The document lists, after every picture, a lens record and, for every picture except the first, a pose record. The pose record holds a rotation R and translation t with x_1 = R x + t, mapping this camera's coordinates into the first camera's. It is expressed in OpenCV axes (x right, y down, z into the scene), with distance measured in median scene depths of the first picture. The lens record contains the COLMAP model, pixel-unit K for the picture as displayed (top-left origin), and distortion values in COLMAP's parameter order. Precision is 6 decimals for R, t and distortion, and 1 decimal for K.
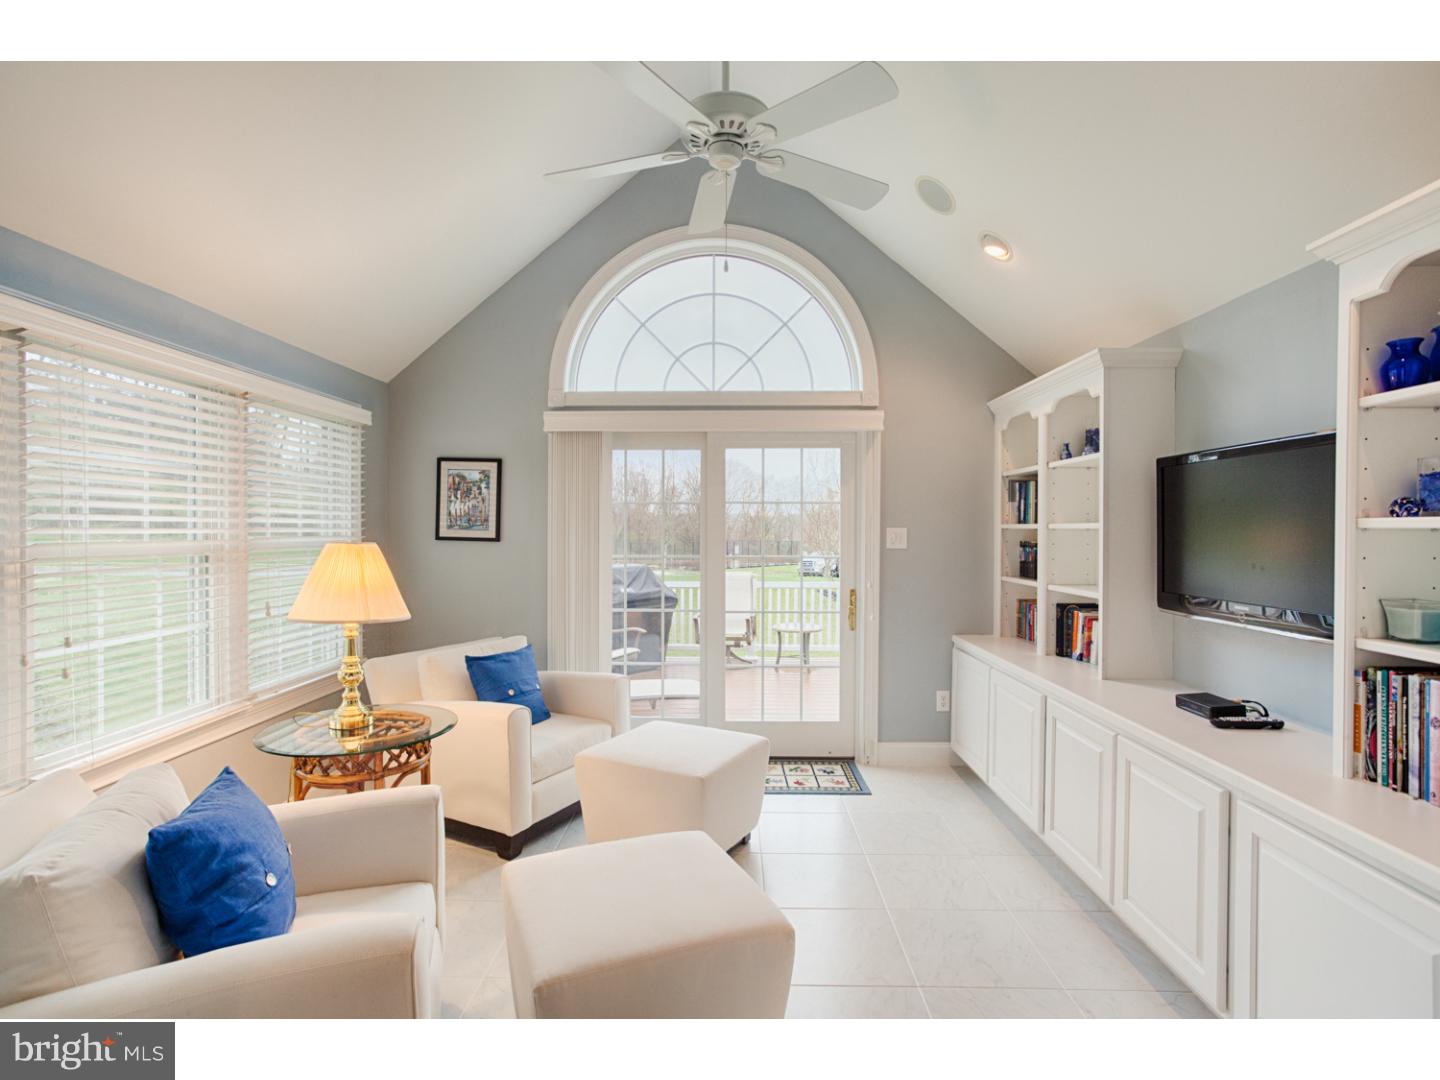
lens RADIAL K [[700.0, 0, 720.0], [0, 700.0, 540.0], [0, 0, 1]] dist [-0.025713, 0.025407]
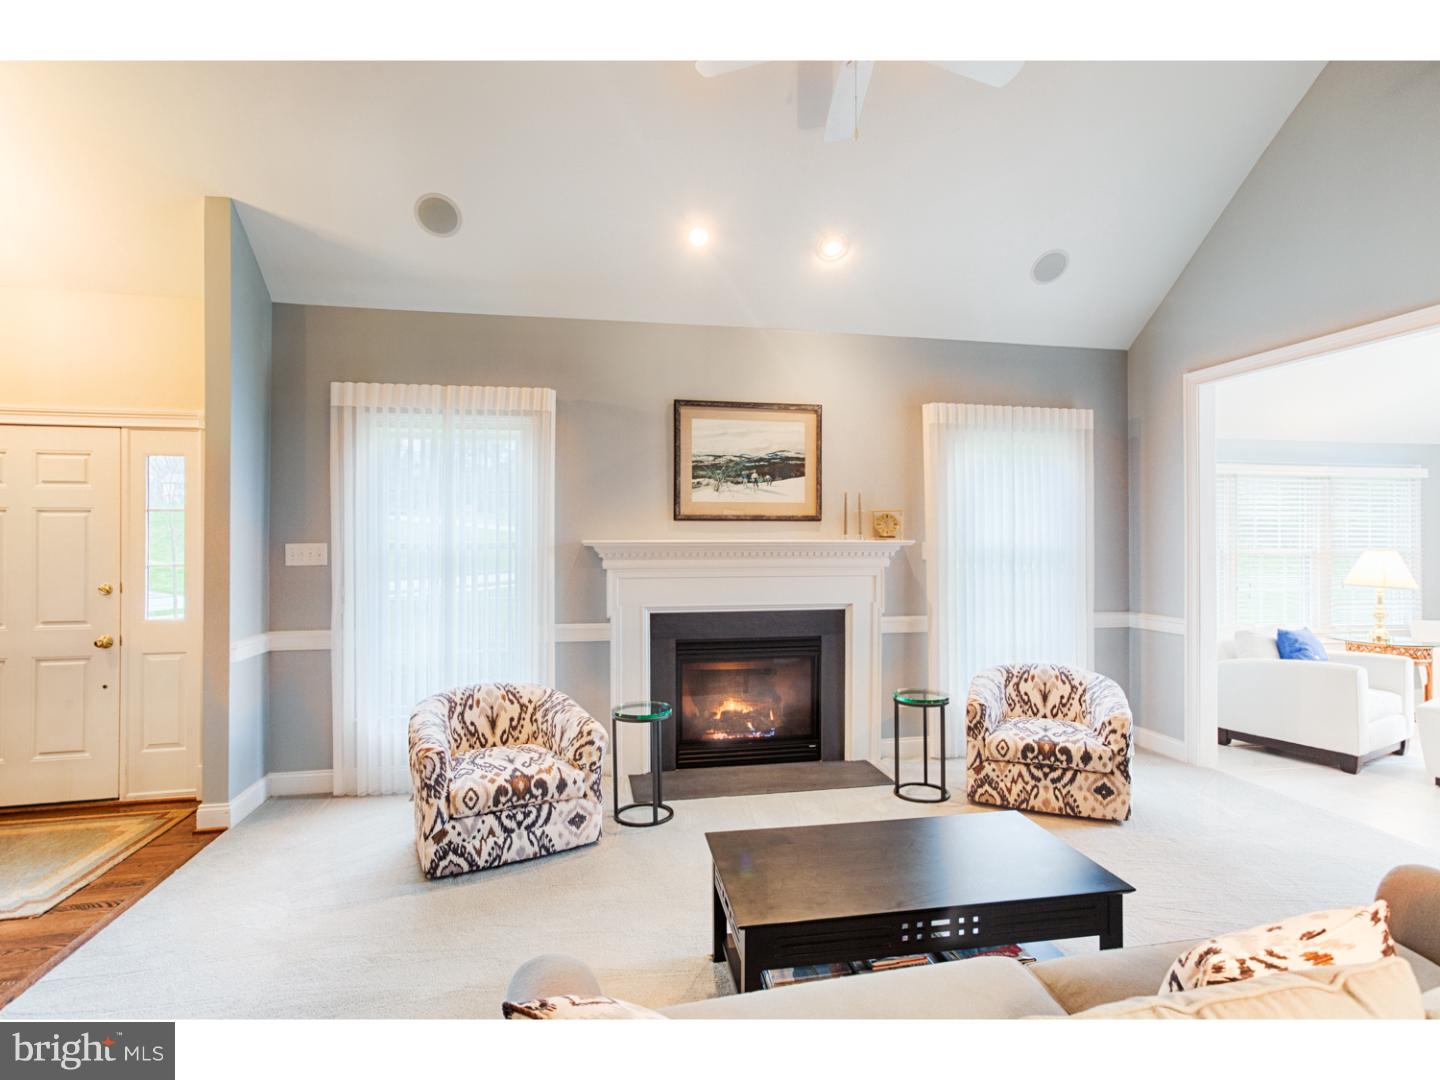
lens RADIAL K [[700.0, 0, 720.0], [0, 700.0, 540.0], [0, 0, 1]] dist [-0.025713, 0.025407]
pose [[0.191843, -0.006435, -0.981405, 1.097813], [-0.019535, 0.999755, -0.010374, 0.033923], [0.981231, 0.021162, 0.191670, -1.281141]]
